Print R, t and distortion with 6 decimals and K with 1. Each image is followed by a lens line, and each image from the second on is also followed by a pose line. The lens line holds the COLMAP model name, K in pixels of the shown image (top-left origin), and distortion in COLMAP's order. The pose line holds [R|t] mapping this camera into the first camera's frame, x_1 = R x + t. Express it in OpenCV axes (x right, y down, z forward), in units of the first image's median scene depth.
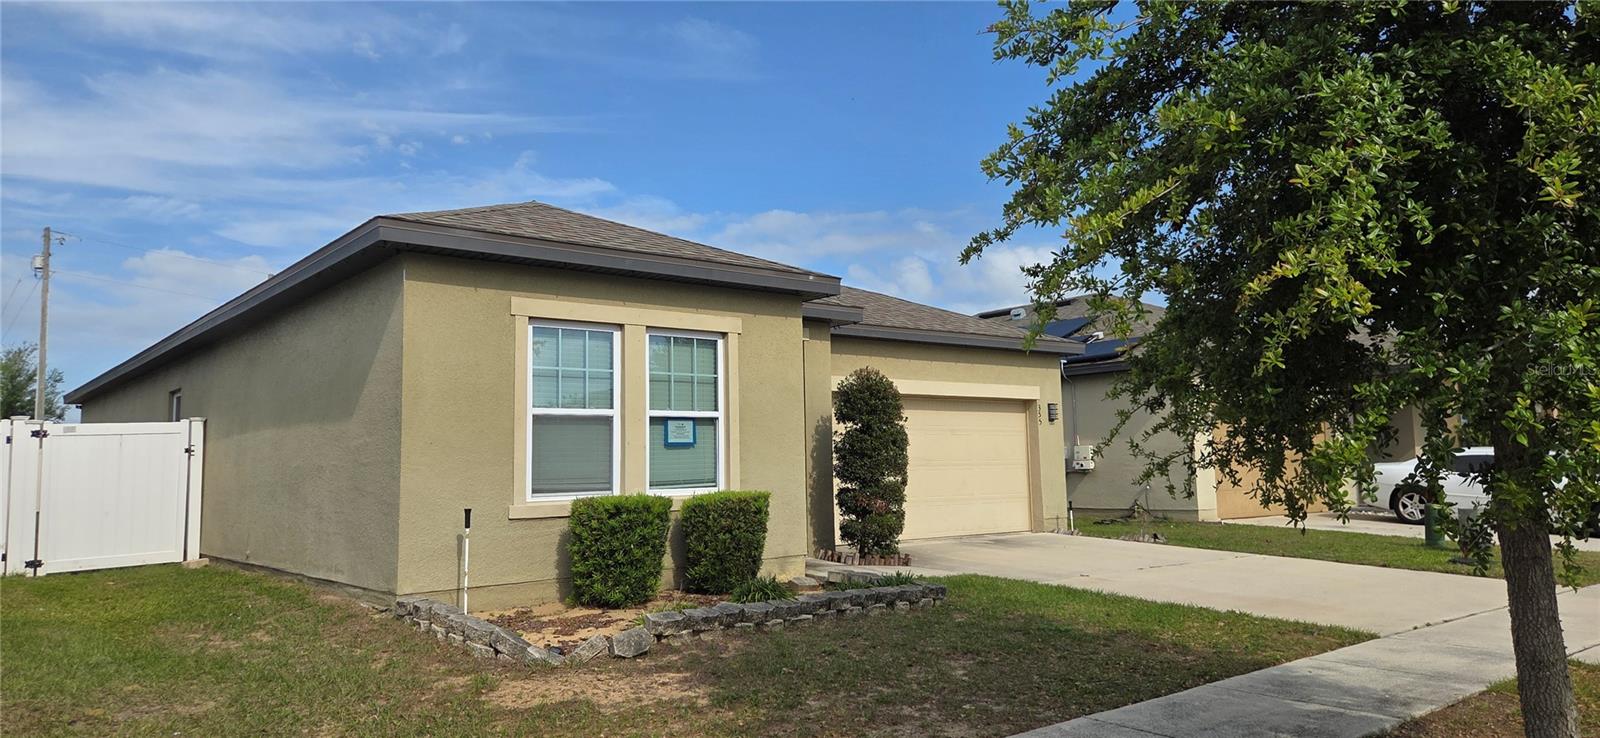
lens RADIAL K [[1065.0, 0, 806.9], [0, 1065.0, 350.1], [0, 0, 1]] dist [0.078695, -0.080377]
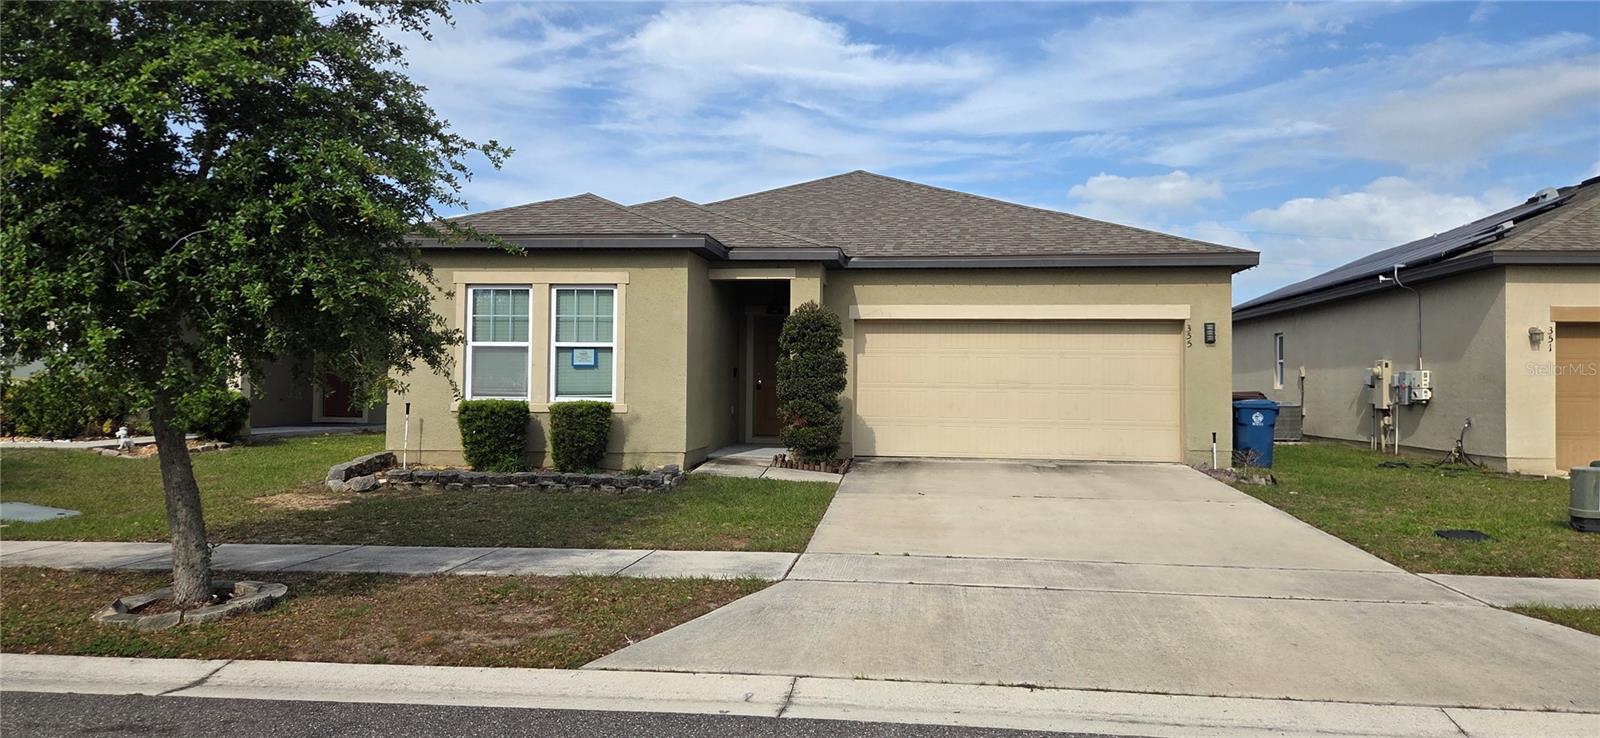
lens RADIAL K [[1065.0, 0, 806.9], [0, 1065.0, 350.1], [0, 0, 1]] dist [0.078695, -0.080377]
pose [[0.693596, 0.002827, -0.720358, 1.094882], [0.056435, 0.996706, 0.058250, 0.002523], [0.718150, -0.081055, 0.691152, 0.243189]]
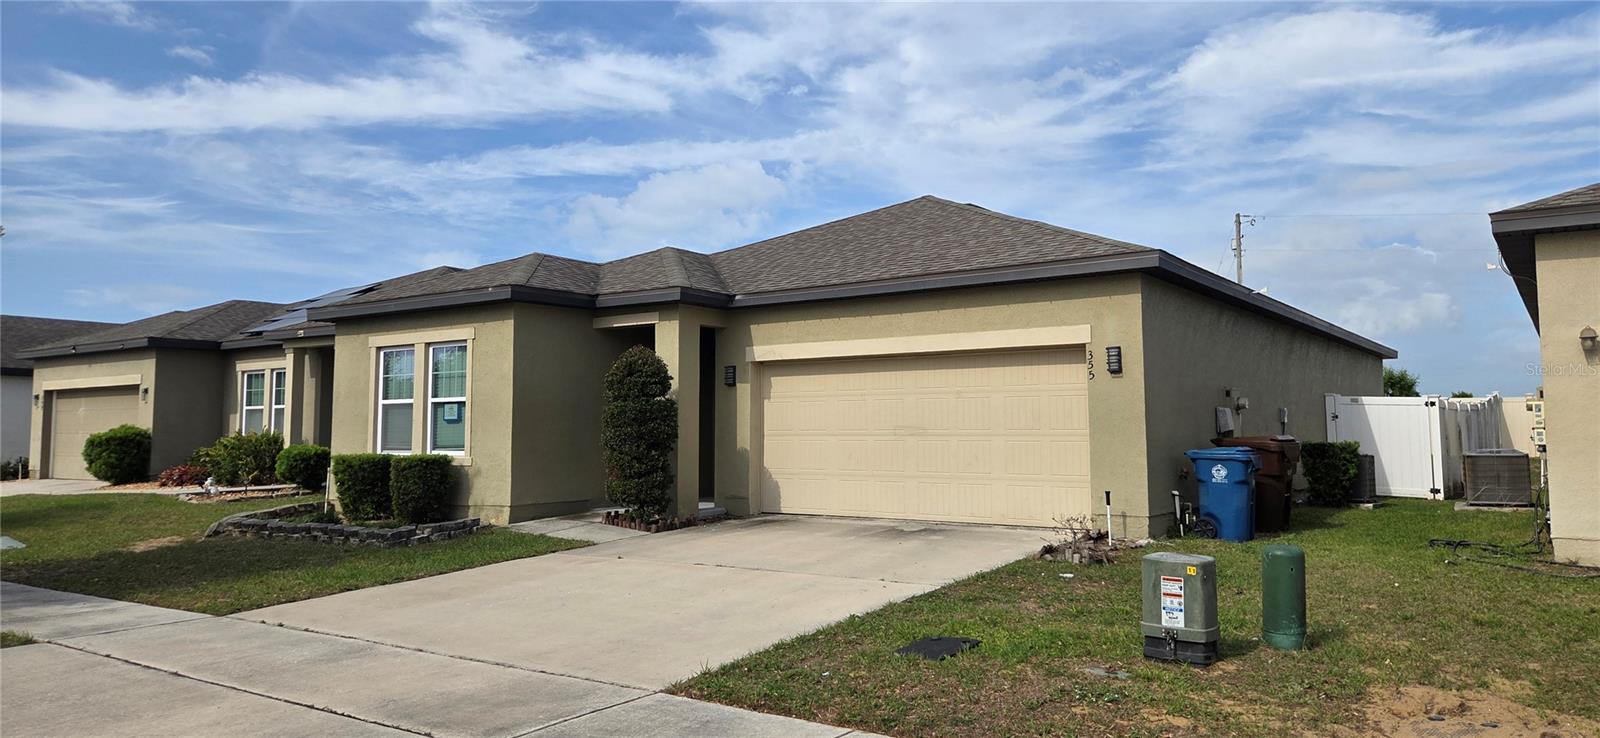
lens RADIAL K [[1065.0, 0, 806.9], [0, 1065.0, 350.1], [0, 0, 1]] dist [0.078695, -0.080377]
pose [[0.260423, -0.056620, -0.963833, 1.420892], [0.106315, 0.993890, -0.029660, 0.088216], [0.959623, -0.094745, 0.264852, 1.087973]]
